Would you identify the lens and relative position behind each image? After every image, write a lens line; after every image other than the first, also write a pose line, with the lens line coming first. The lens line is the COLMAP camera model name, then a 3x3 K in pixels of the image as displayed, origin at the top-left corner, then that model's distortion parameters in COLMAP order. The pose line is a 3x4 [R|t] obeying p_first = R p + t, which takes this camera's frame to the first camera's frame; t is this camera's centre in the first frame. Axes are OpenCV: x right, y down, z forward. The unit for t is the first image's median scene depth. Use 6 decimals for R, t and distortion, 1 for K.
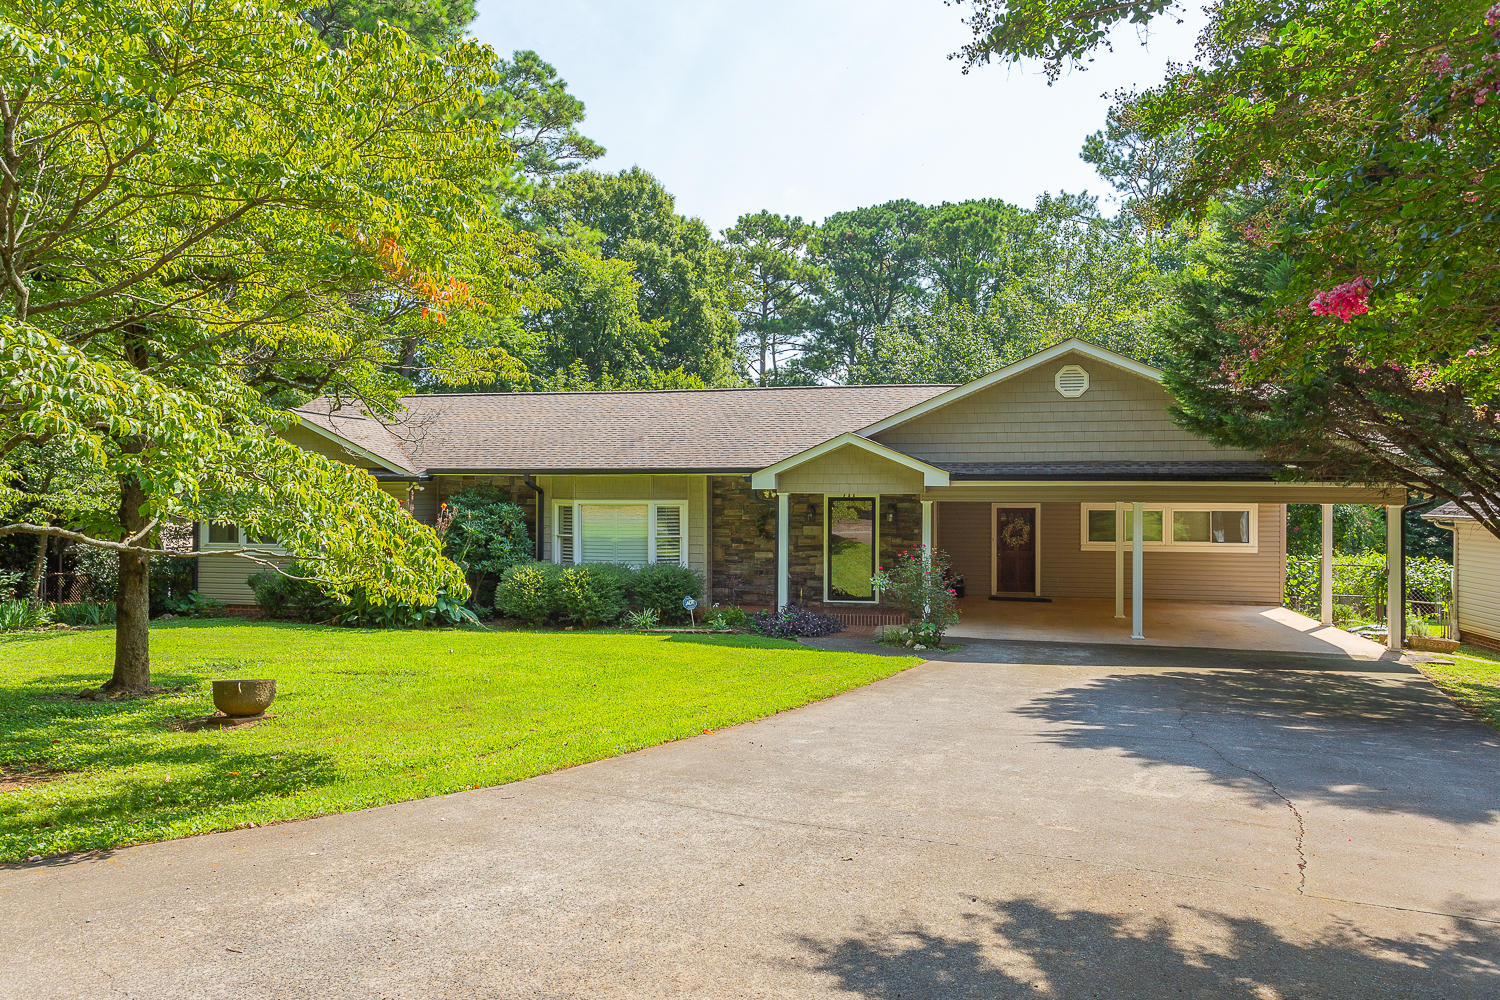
lens RADIAL K [[1002.2, 0, 741.6], [0, 1002.2, 492.9], [0, 0, 1]] dist [0.000043, -0.000461]
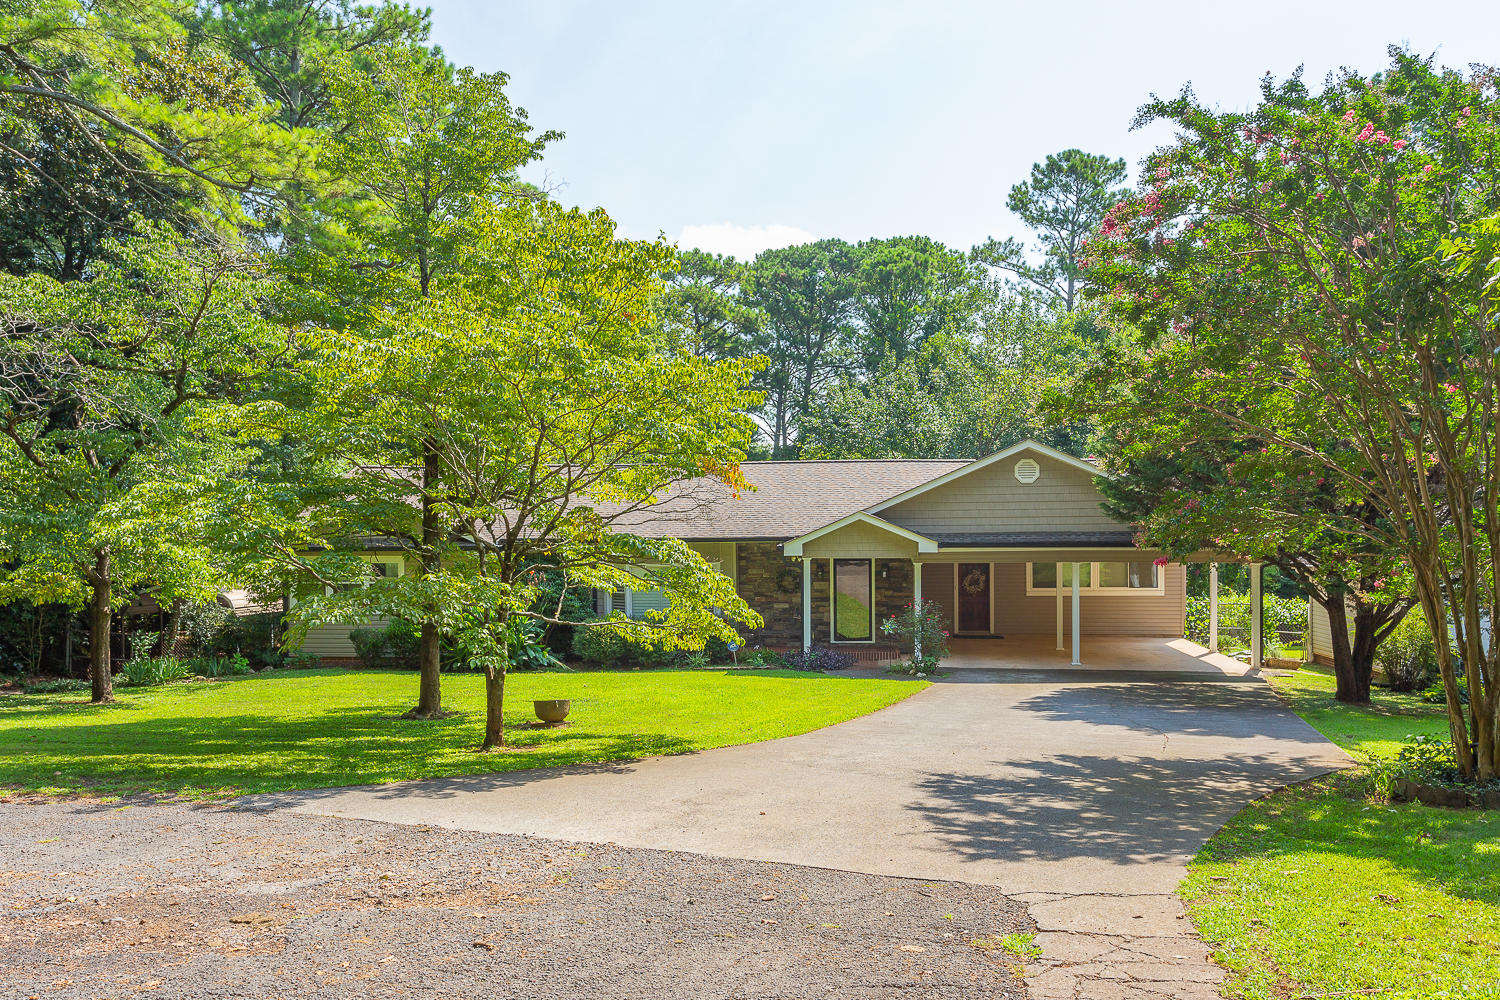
lens RADIAL K [[1126.1, 0, 749.6], [0, 1126.1, 546.7], [0, 0, 1]] dist [0.003235, 0.006097]
pose [[0.993568, -0.013411, 0.112437, -0.170763], [0.010793, 0.999657, 0.023865, -0.043771], [-0.112719, -0.022498, 0.993372, -0.367742]]
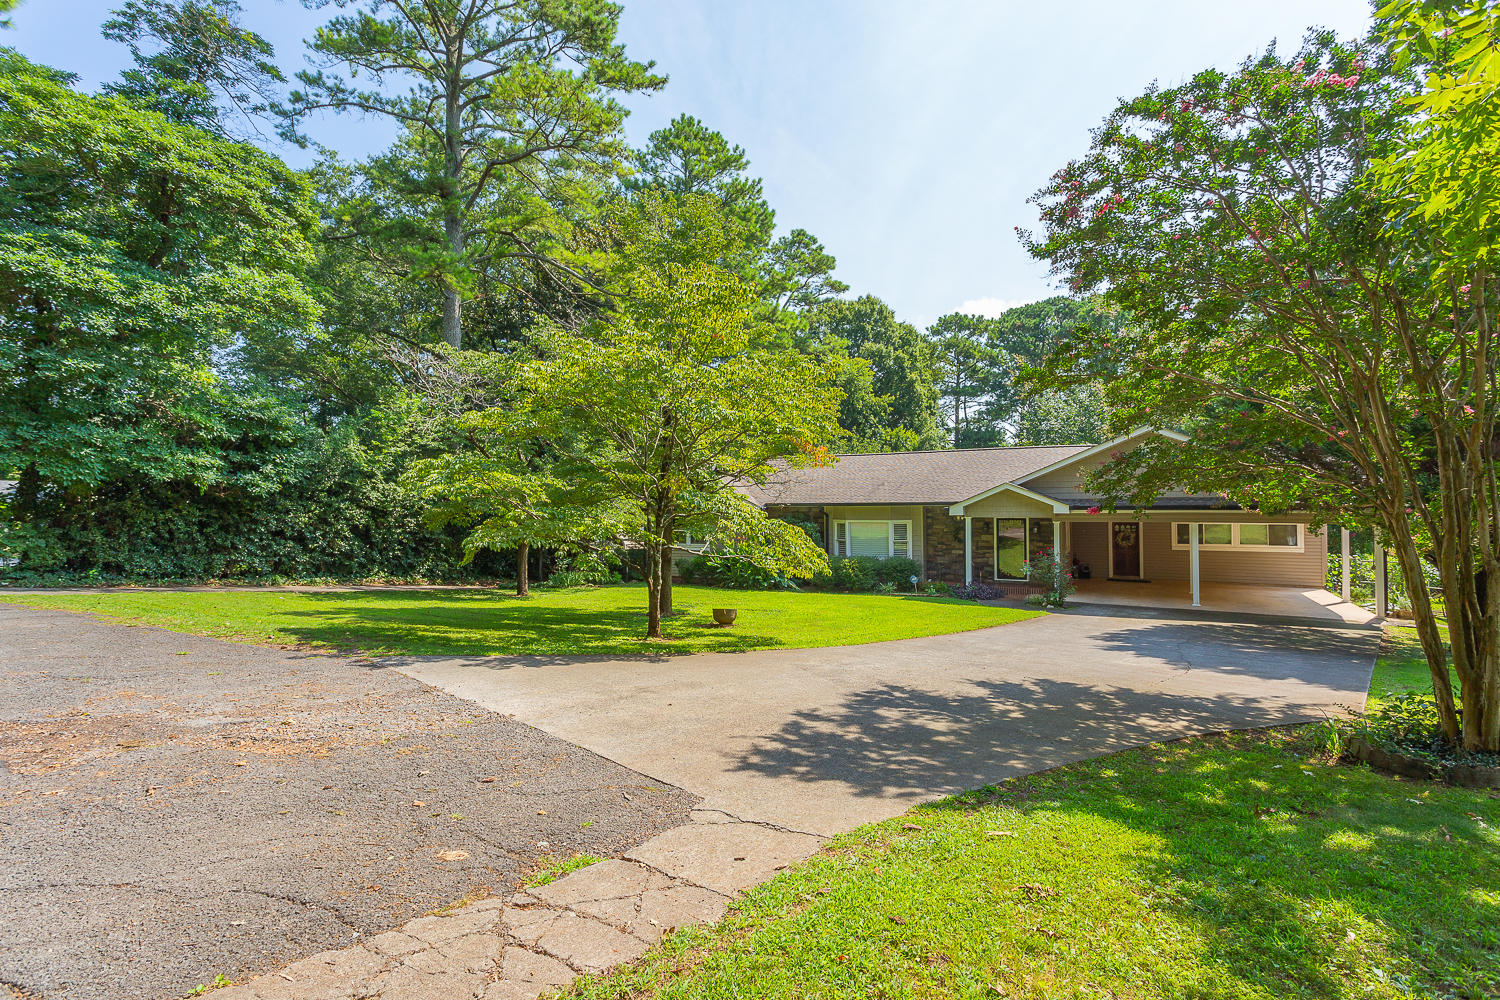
lens RADIAL K [[710.4, 0, 746.1], [0, 710.4, 492.6], [0, 0, 1]] dist [-0.000208, 0.002084]
pose [[0.963421, -0.014250, -0.267612, 0.000451], [0.011561, 0.999866, -0.011620, -0.028963], [0.267741, 0.008101, 0.963457, -0.265224]]
